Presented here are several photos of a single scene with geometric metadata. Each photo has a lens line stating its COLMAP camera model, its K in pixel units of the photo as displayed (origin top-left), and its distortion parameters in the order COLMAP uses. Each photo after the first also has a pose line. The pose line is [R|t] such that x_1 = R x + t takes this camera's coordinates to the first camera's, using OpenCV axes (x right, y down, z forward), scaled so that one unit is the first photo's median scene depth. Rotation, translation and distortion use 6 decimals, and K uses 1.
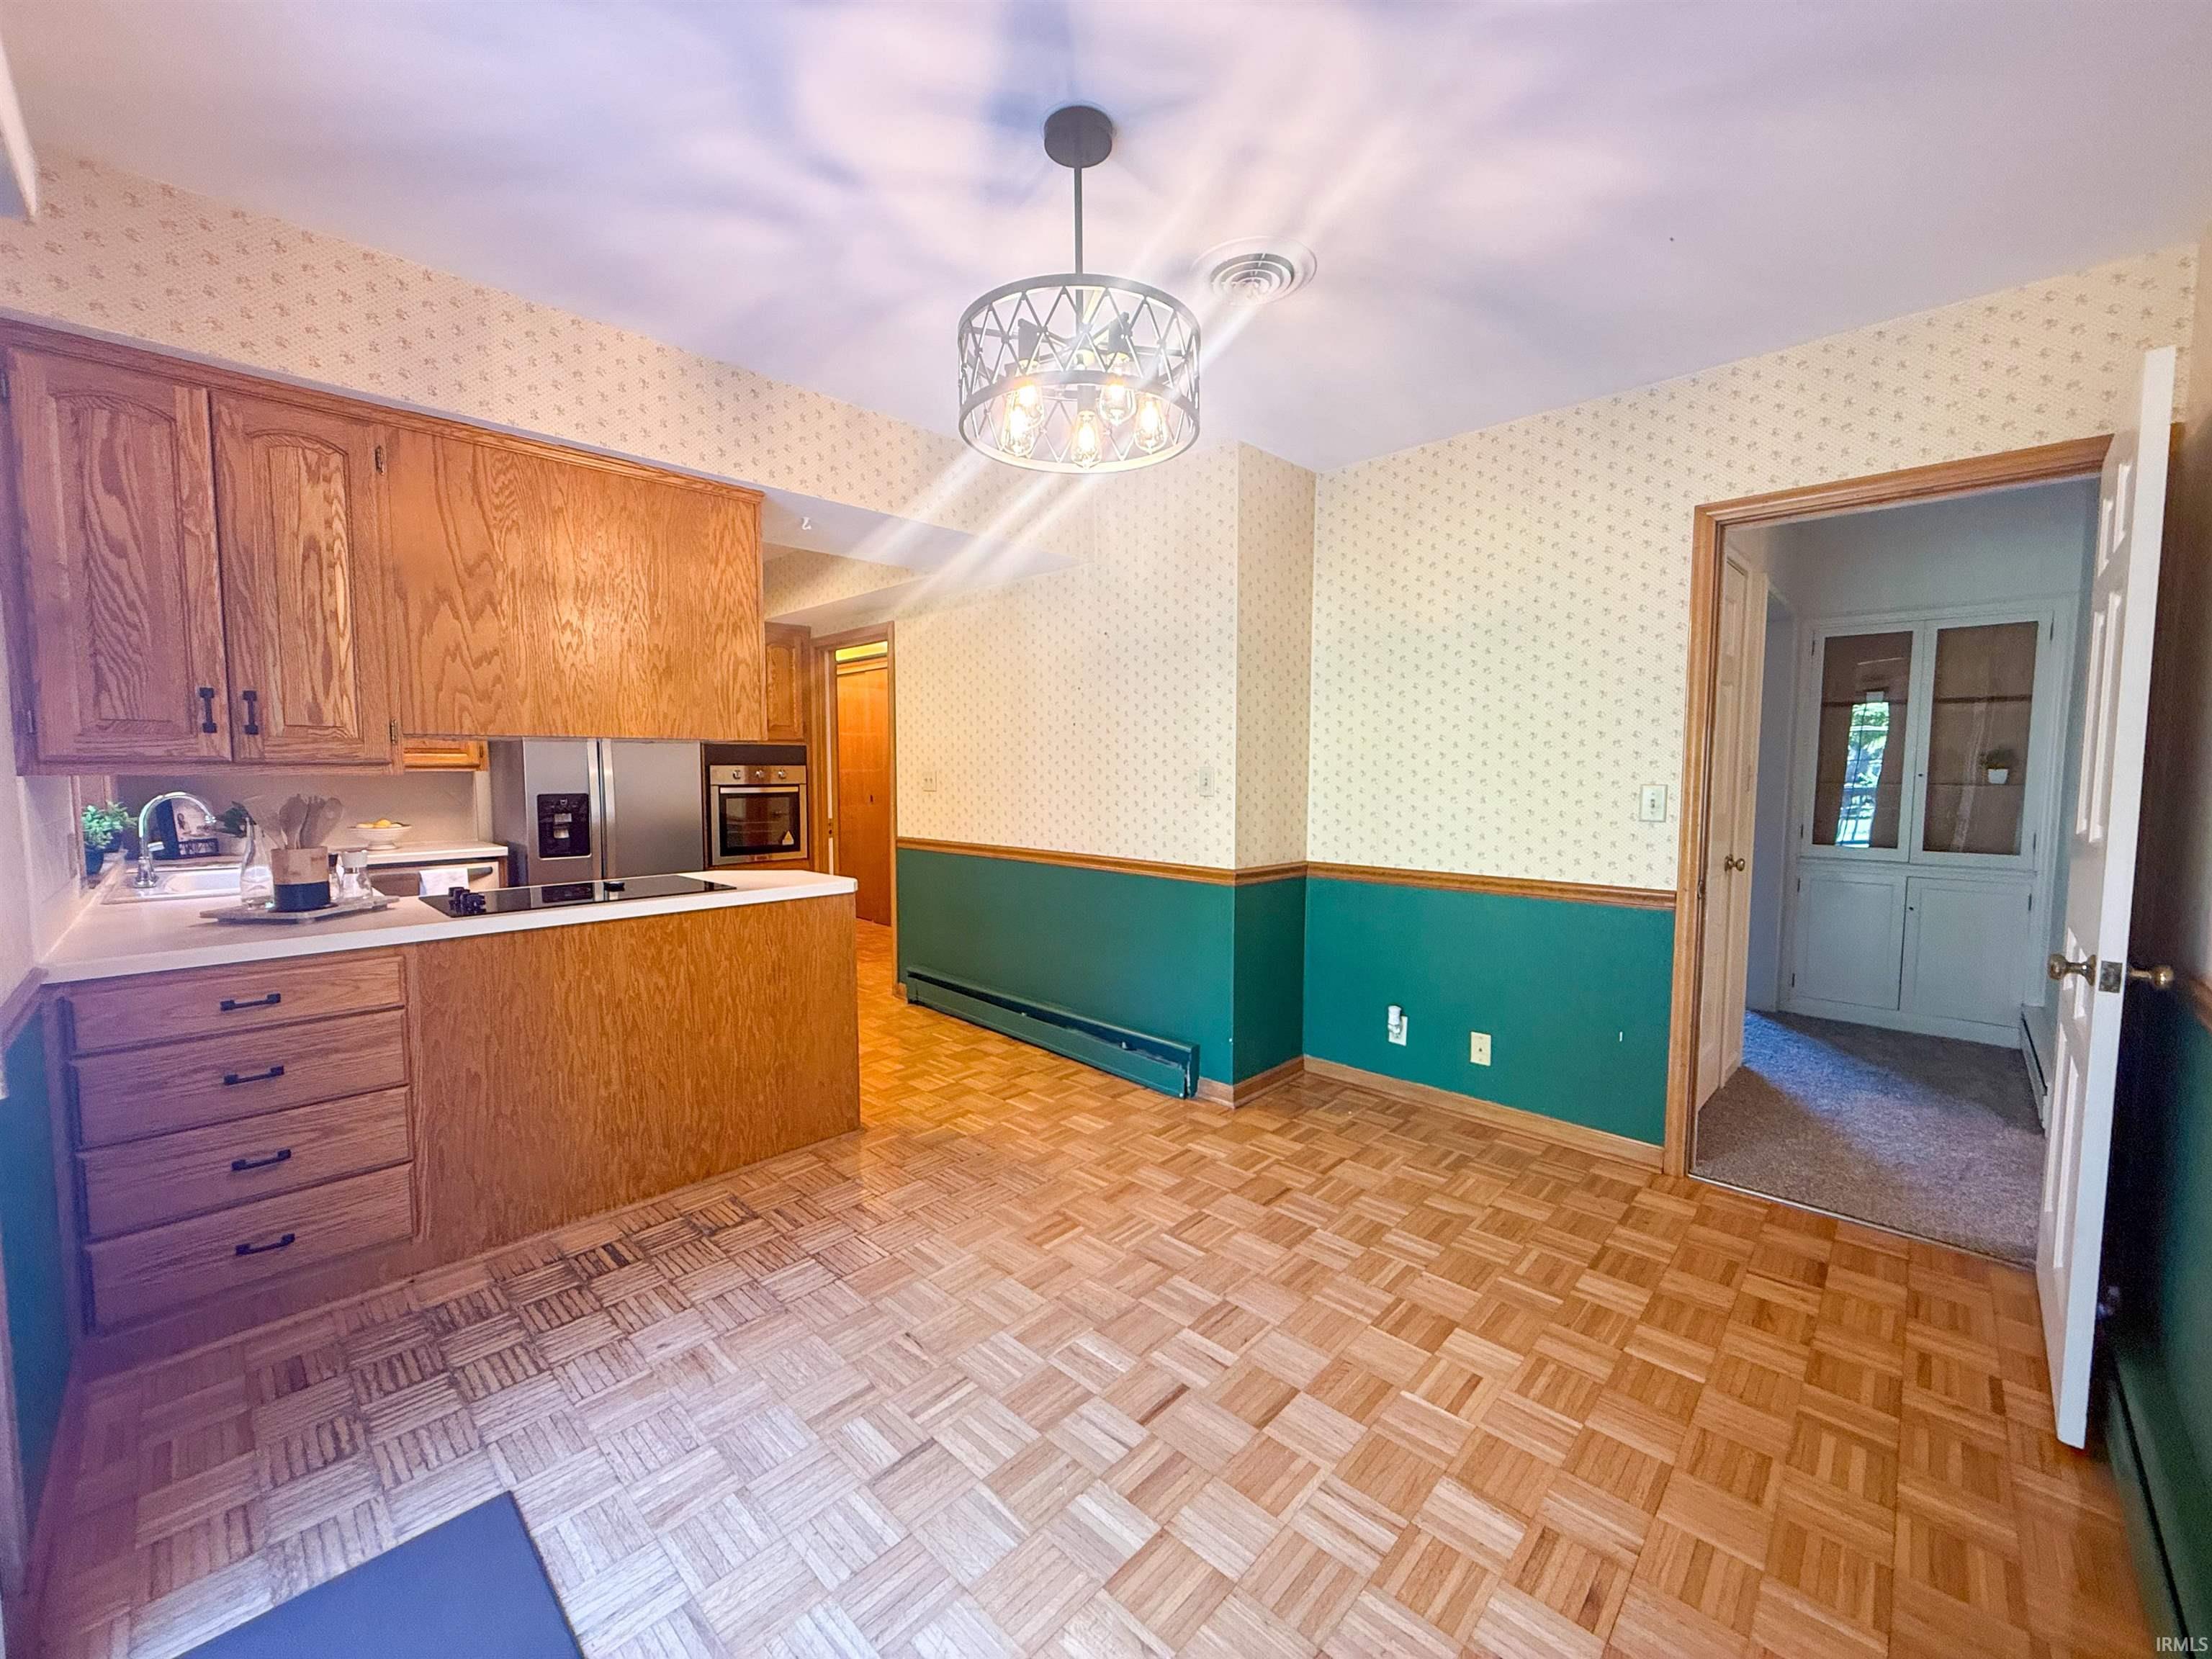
lens RADIAL K [[884.9, 0, 1105.4], [0, 884.9, 831.8], [0, 0, 1]] dist [-0.002124, -0.000255]
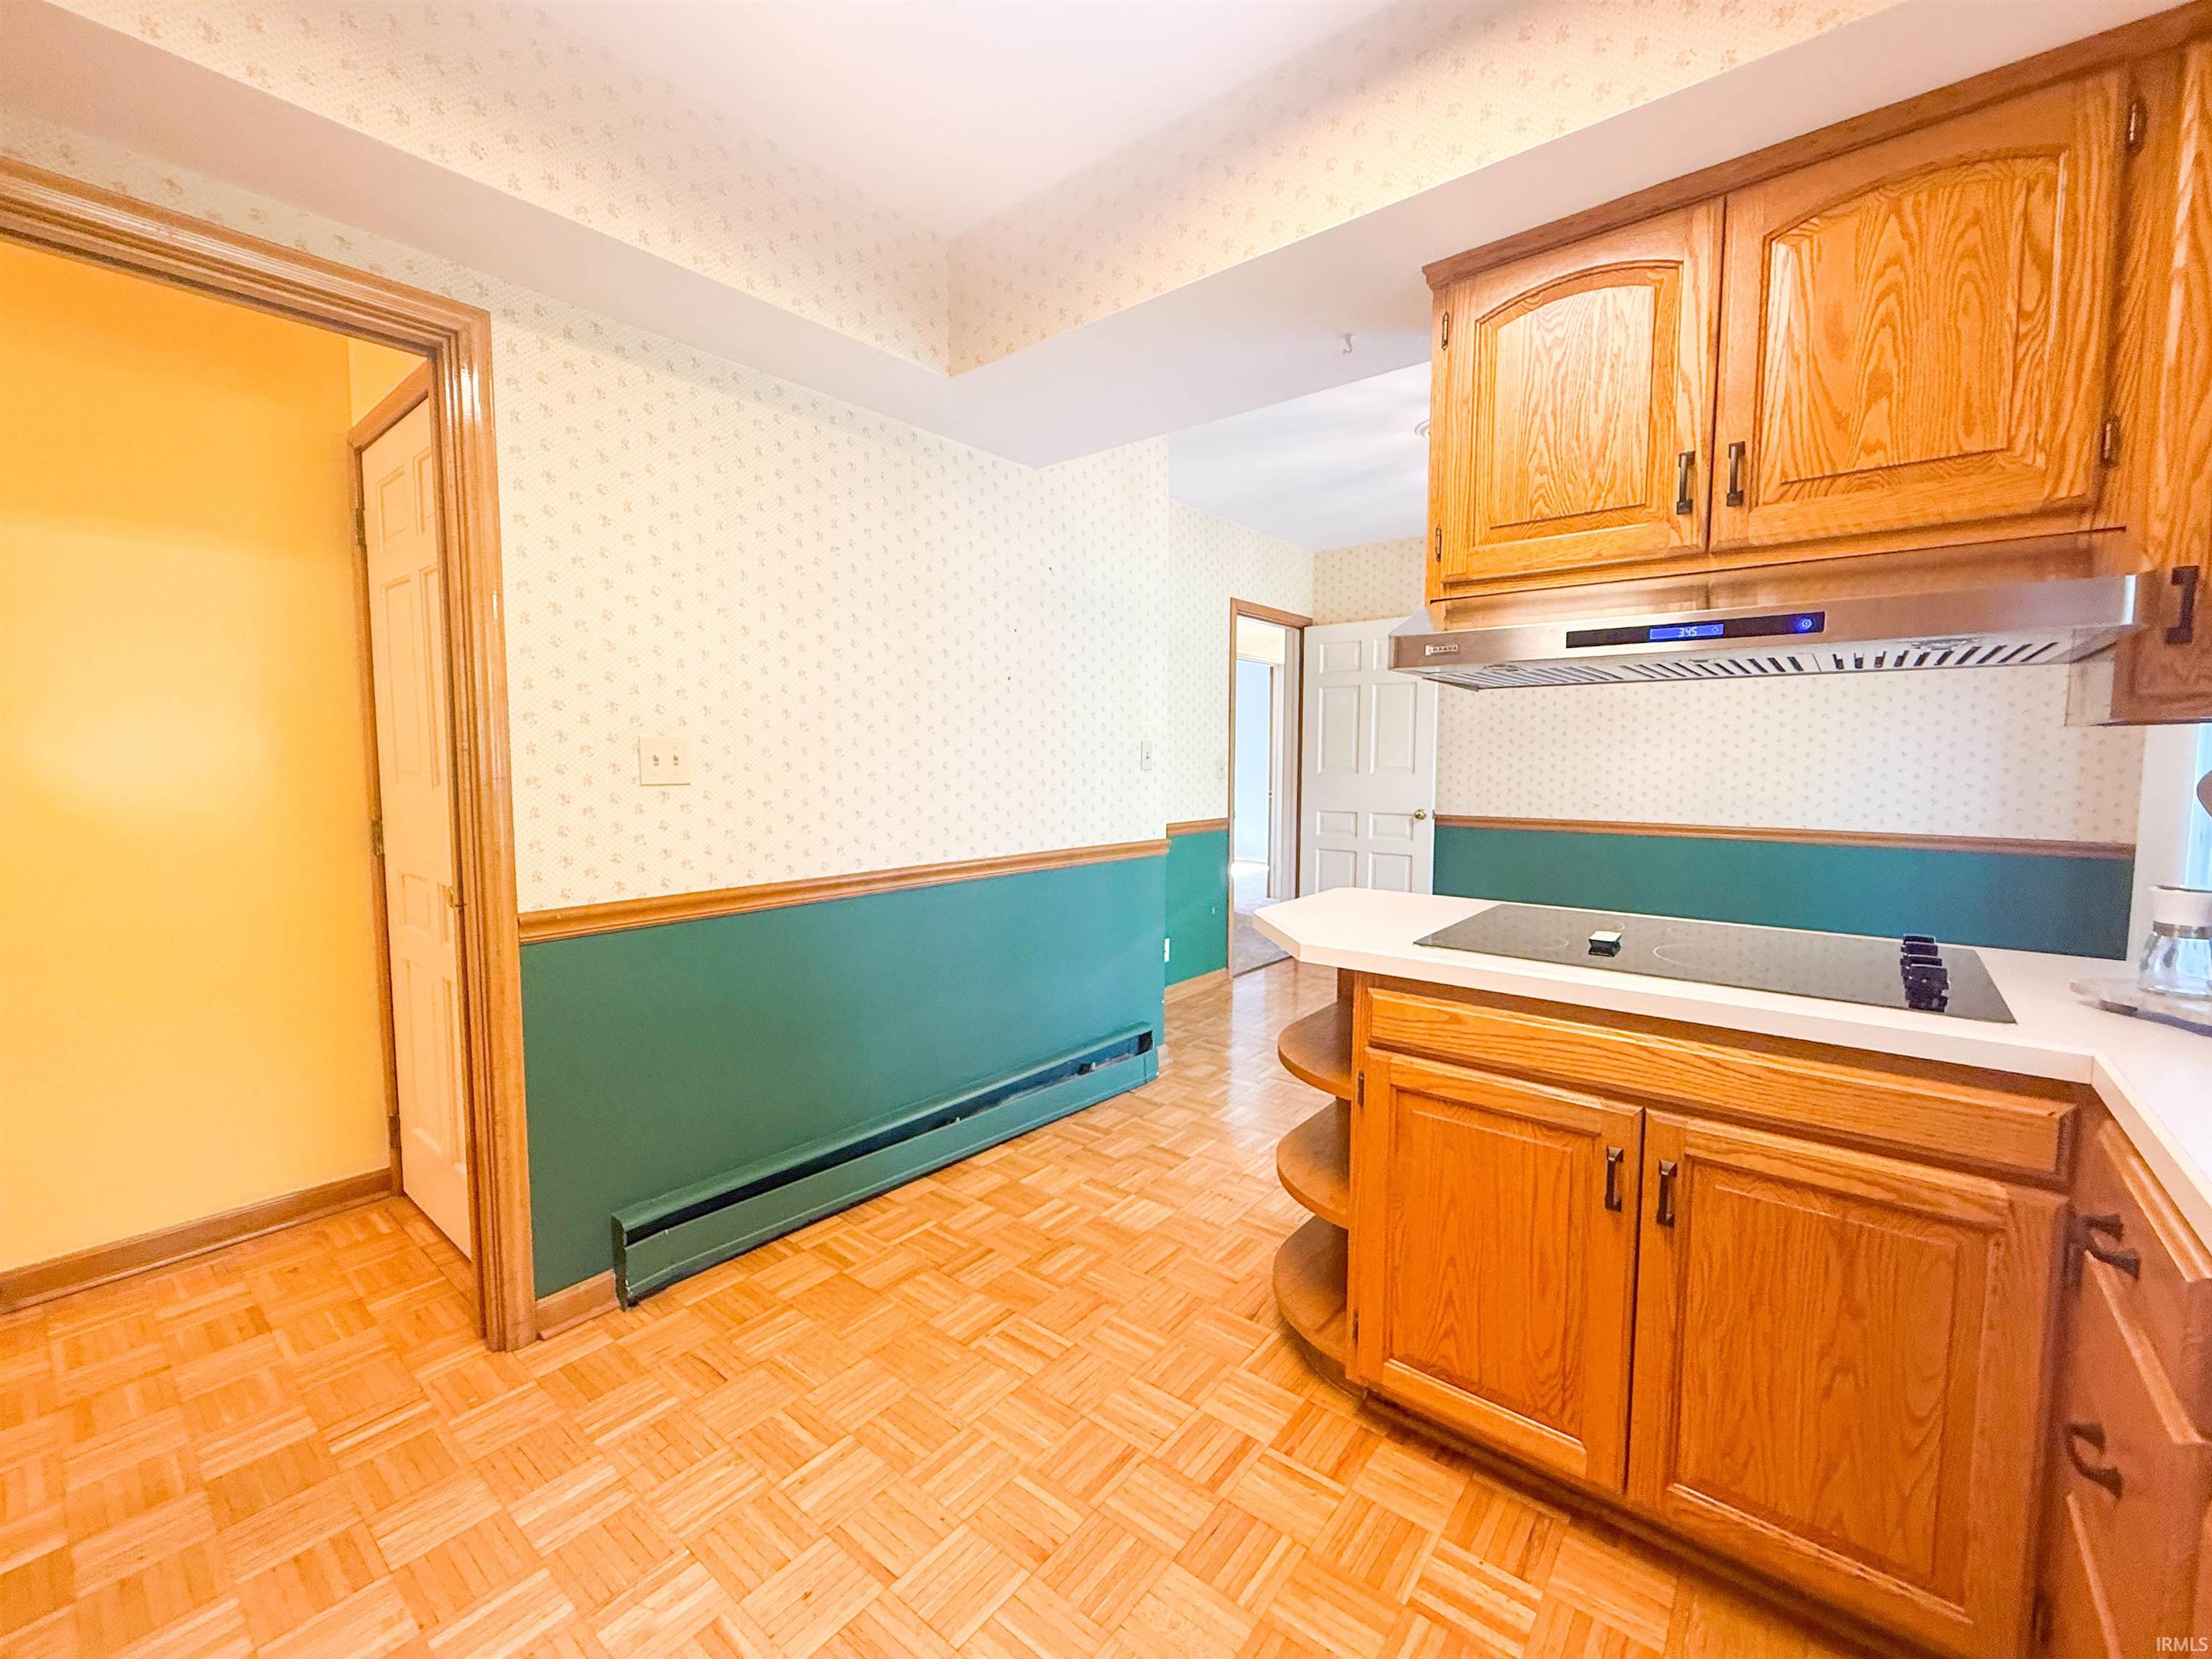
lens RADIAL K [[884.9, 0, 1120.0], [0, 884.9, 829.8], [0, 0, 1]] dist [-0.002124, -0.000255]
pose [[-0.078001, -0.071602, 0.994379, -0.749903], [0.082773, 0.993509, 0.078032, -0.045453], [-0.993511, 0.088394, -0.071568, 0.939025]]
